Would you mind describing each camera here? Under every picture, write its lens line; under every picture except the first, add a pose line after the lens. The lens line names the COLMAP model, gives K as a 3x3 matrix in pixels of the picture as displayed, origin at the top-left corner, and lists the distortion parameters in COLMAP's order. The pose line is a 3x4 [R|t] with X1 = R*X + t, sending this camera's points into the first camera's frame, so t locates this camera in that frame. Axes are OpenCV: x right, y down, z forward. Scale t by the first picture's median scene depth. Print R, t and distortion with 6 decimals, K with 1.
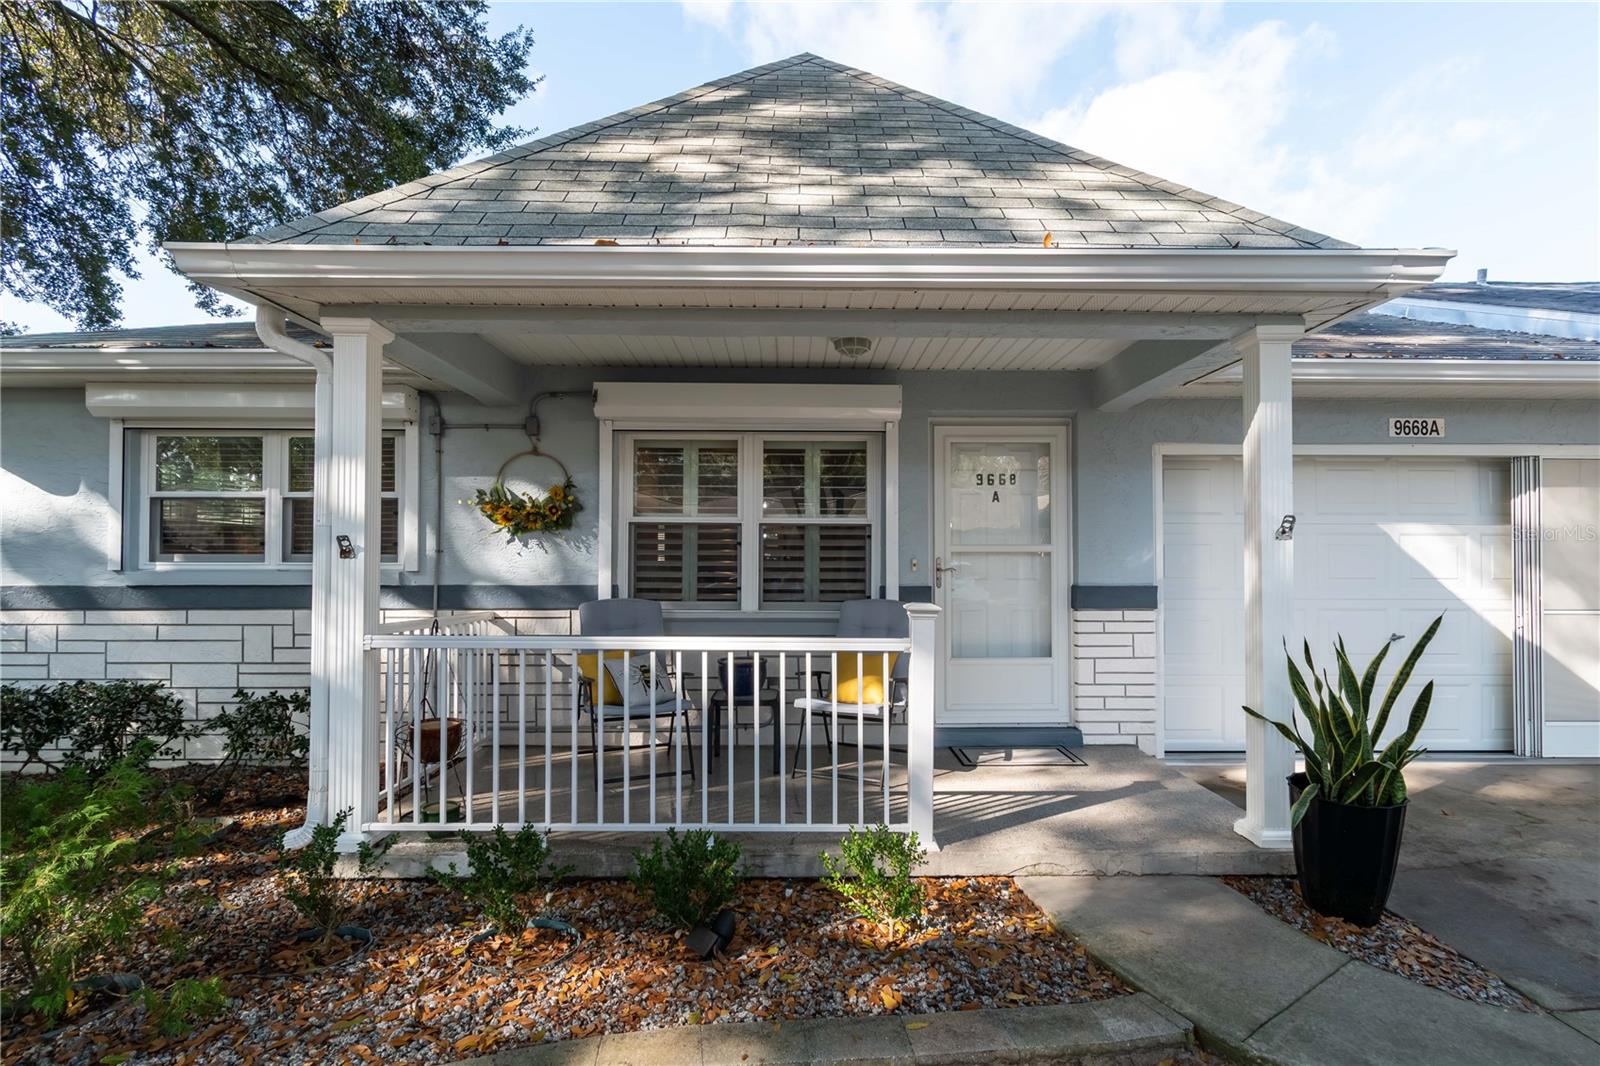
lens RADIAL K [[787.7, 0, 800.6], [0, 787.7, 554.1], [0, 0, 1]] dist [-0.000184, -0.000354]
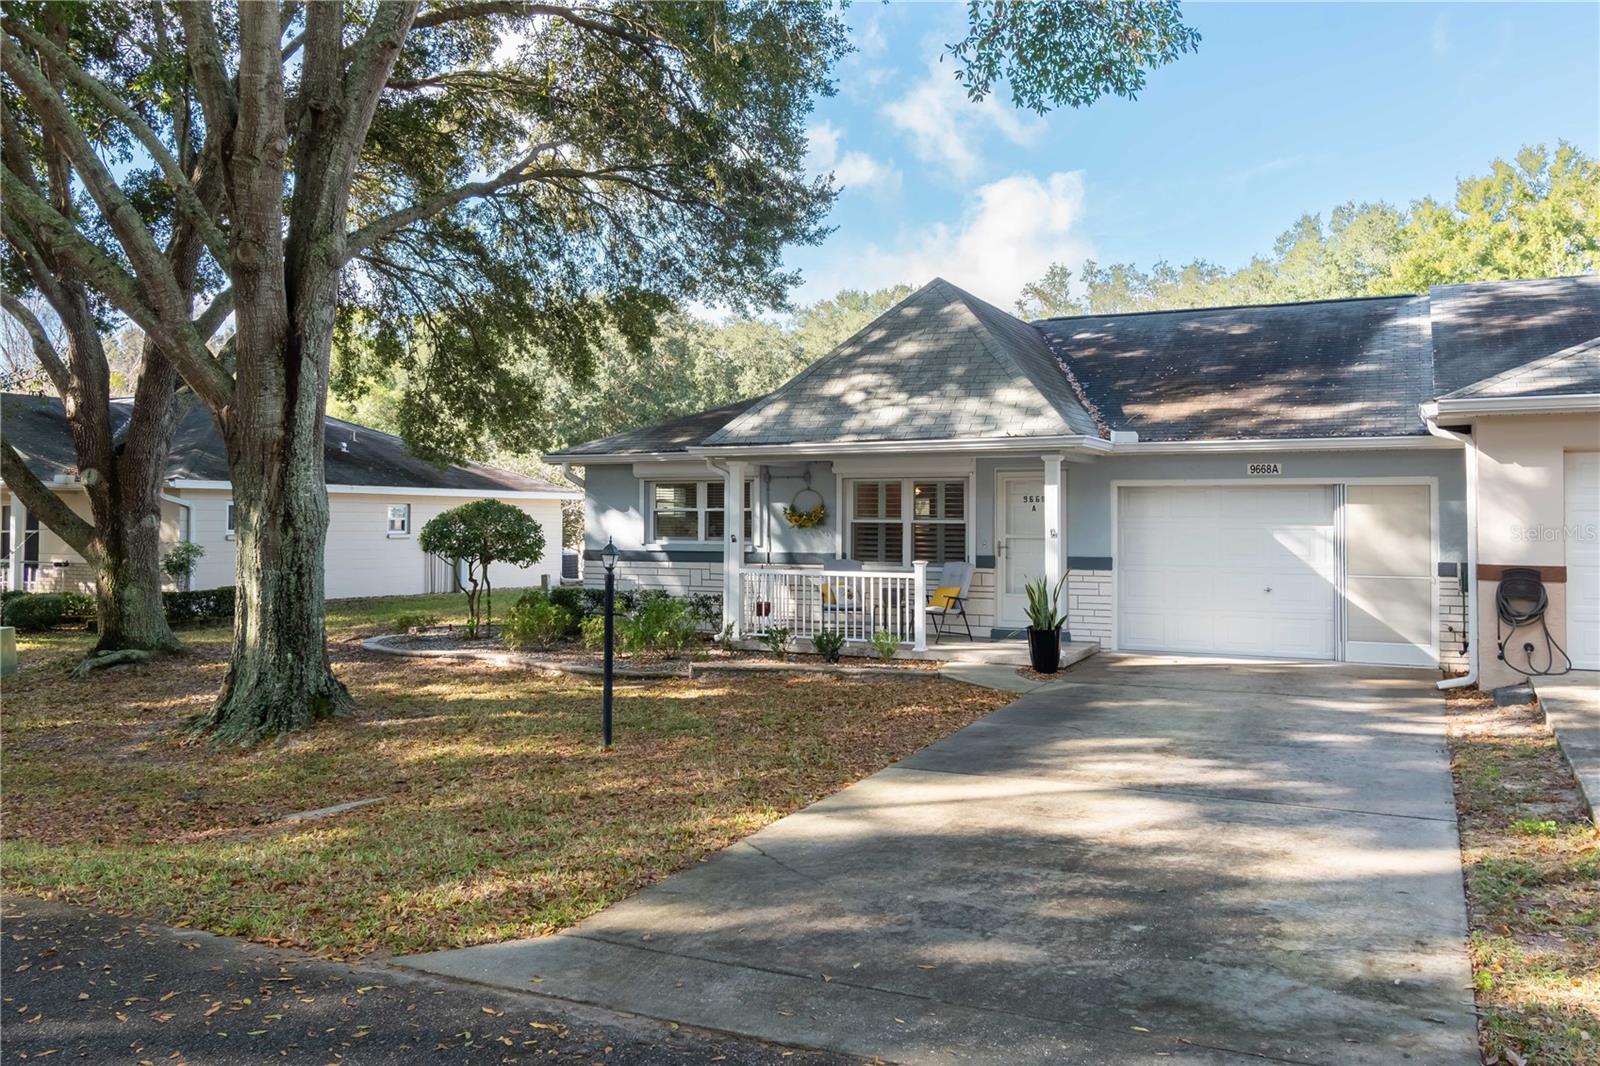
lens RADIAL K [[1244.0, 0, 750.7], [0, 1244.0, 497.6], [0, 0, 1]] dist [0.001159, -0.003302]
pose [[0.882634, -0.008951, -0.469976, 1.074621], [0.004570, 0.999935, -0.010462, -0.073171], [0.470039, 0.007086, 0.882617, -1.980634]]
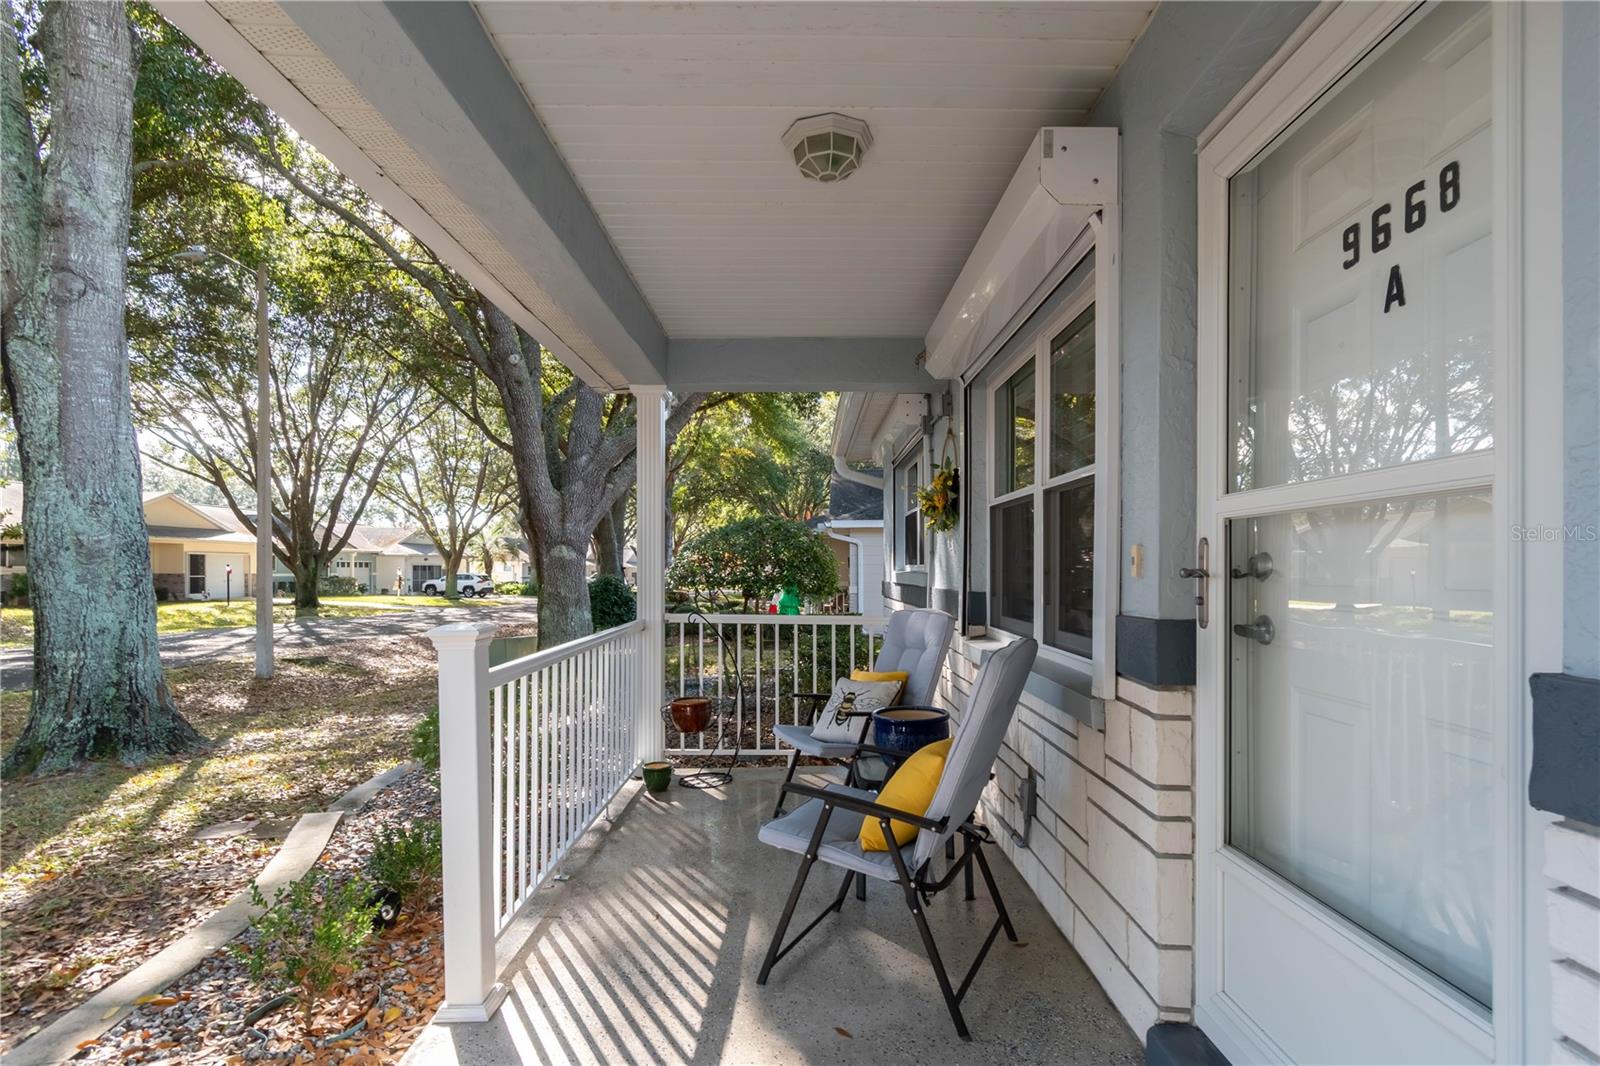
lens RADIAL K [[787.7, 0, 800.6], [0, 787.7, 554.1], [0, 0, 1]] dist [-0.000184, -0.000354]
pose [[-0.014561, -0.016234, -0.999762, 0.518878], [0.013105, 0.999779, -0.016425, 0.014915], [0.999808, -0.013341, -0.014345, 0.836964]]
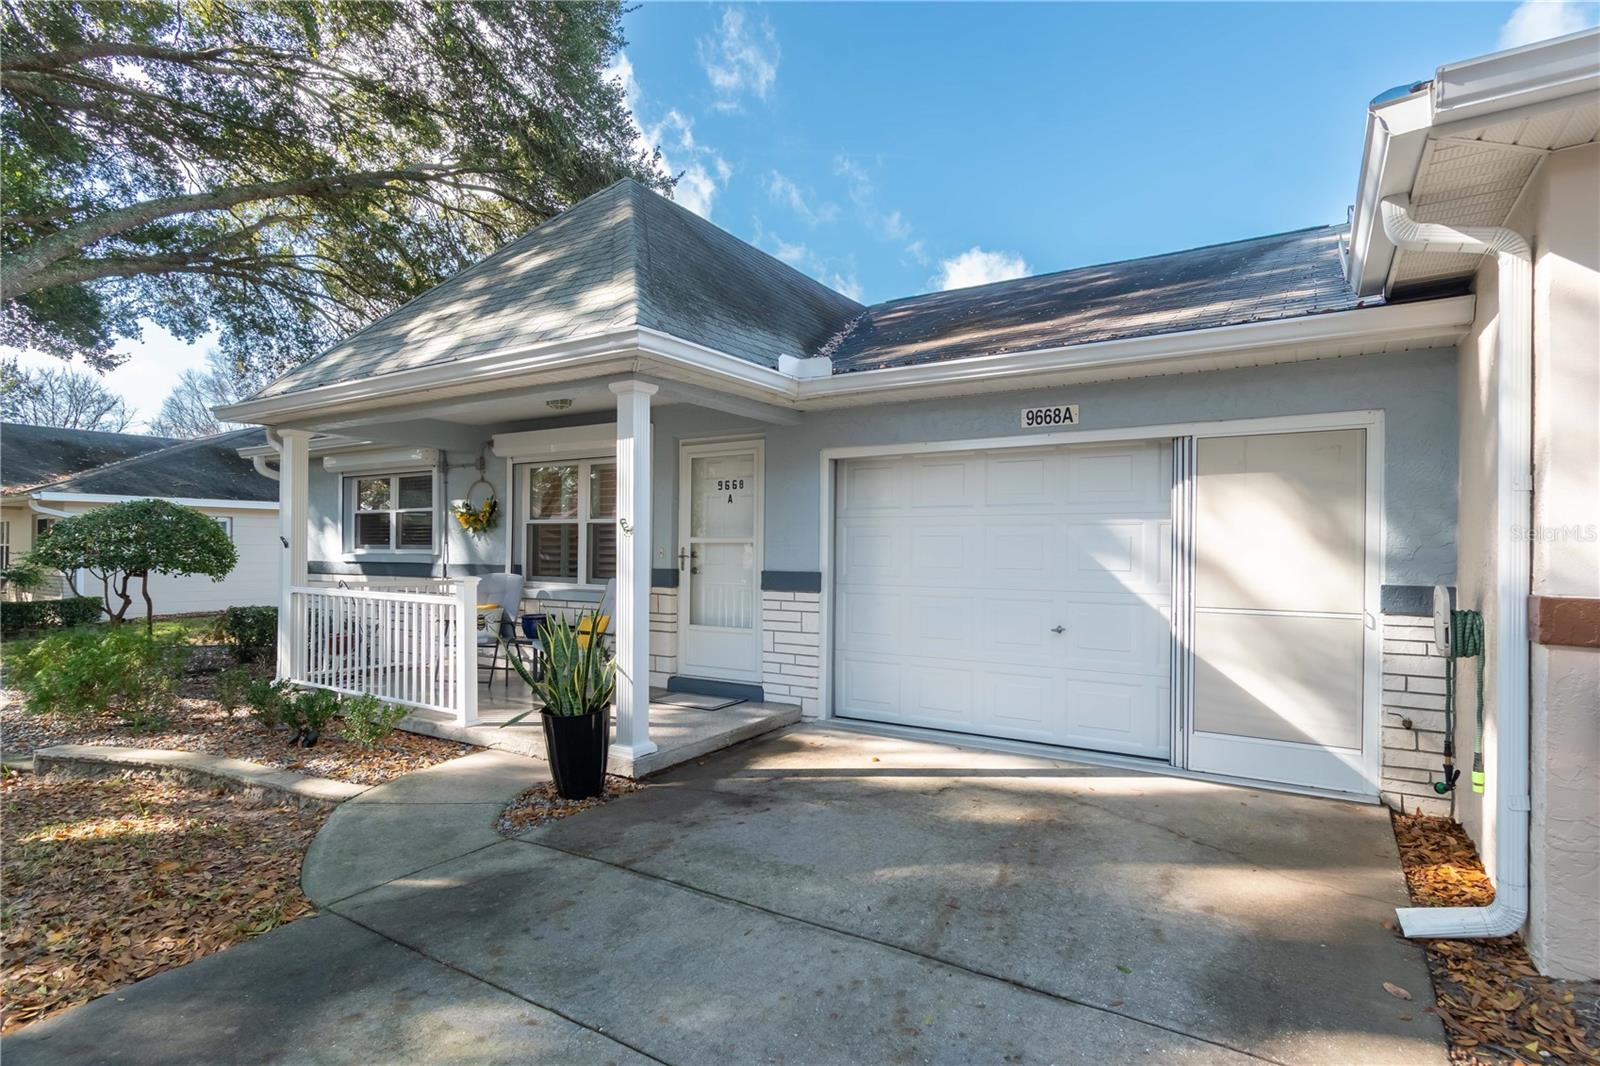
lens RADIAL K [[804.7, 0, 798.8], [0, 804.7, 552.4], [0, 0, 1]] dist [0.005013, 0.000134]
pose [[0.840671, 0.005519, -0.541517, 1.065040], [0.002980, 0.999886, 0.014816, -0.006642], [0.541537, -0.014069, 0.840559, -0.017190]]
